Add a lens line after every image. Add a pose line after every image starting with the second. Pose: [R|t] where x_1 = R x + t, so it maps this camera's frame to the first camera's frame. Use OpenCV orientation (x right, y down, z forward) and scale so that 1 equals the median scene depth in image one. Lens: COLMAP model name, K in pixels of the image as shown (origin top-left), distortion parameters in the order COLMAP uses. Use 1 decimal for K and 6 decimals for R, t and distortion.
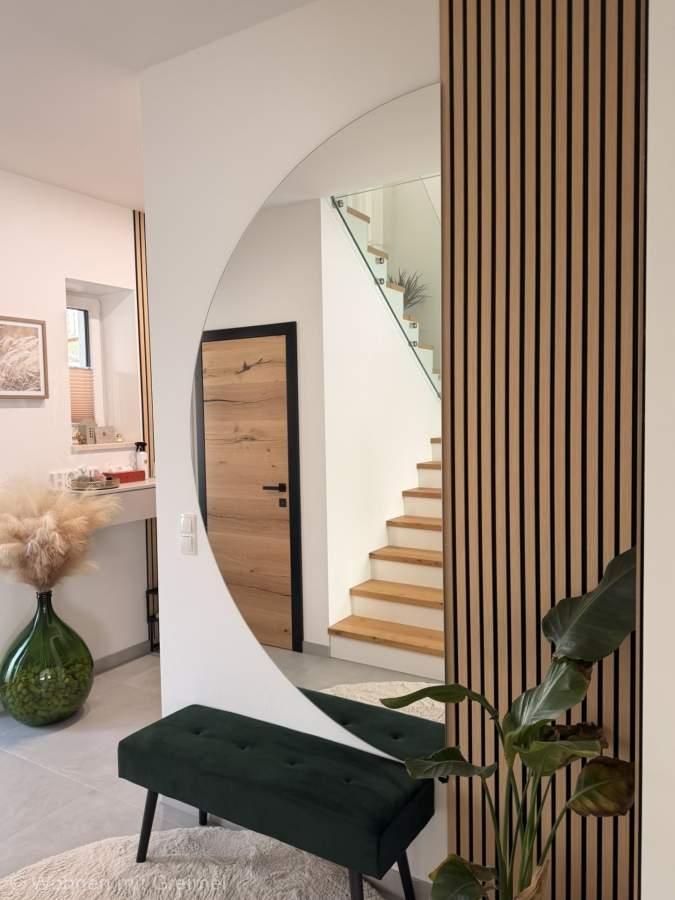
lens RADIAL K [[638.8, 0, 331.2], [0, 638.8, 451.0], [0, 0, 1]] dist [0.024054, -0.027241]
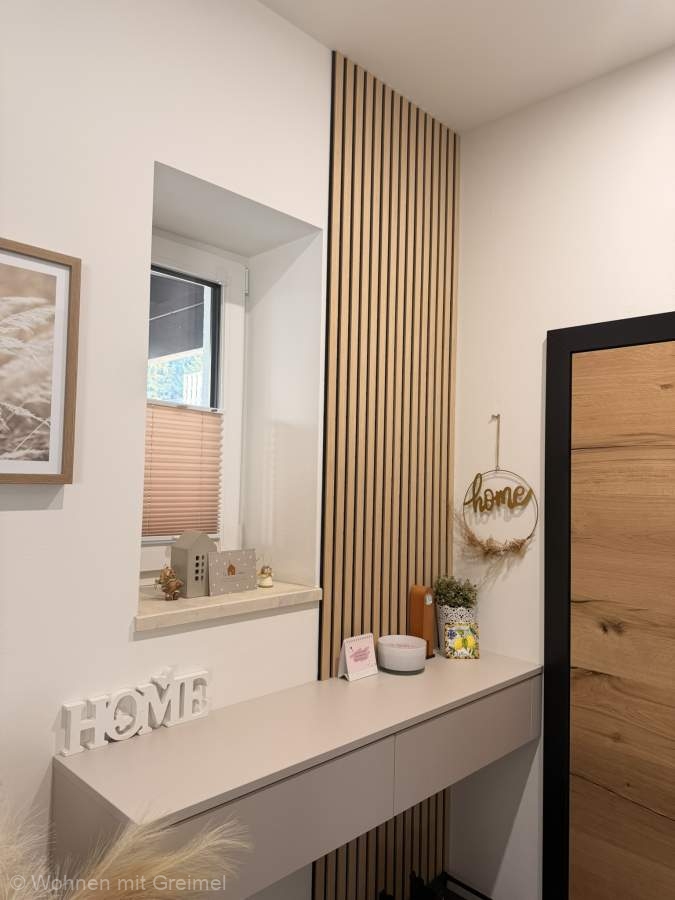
lens RADIAL K [[638.8, 0, 335.0], [0, 638.8, 451.4], [0, 0, 1]] dist [0.024054, -0.027241]
pose [[0.972166, 0.030281, -0.232326, -0.217900], [-0.055095, 0.993353, -0.101069, -0.069048], [0.227721, 0.111056, 0.967373, 0.672411]]
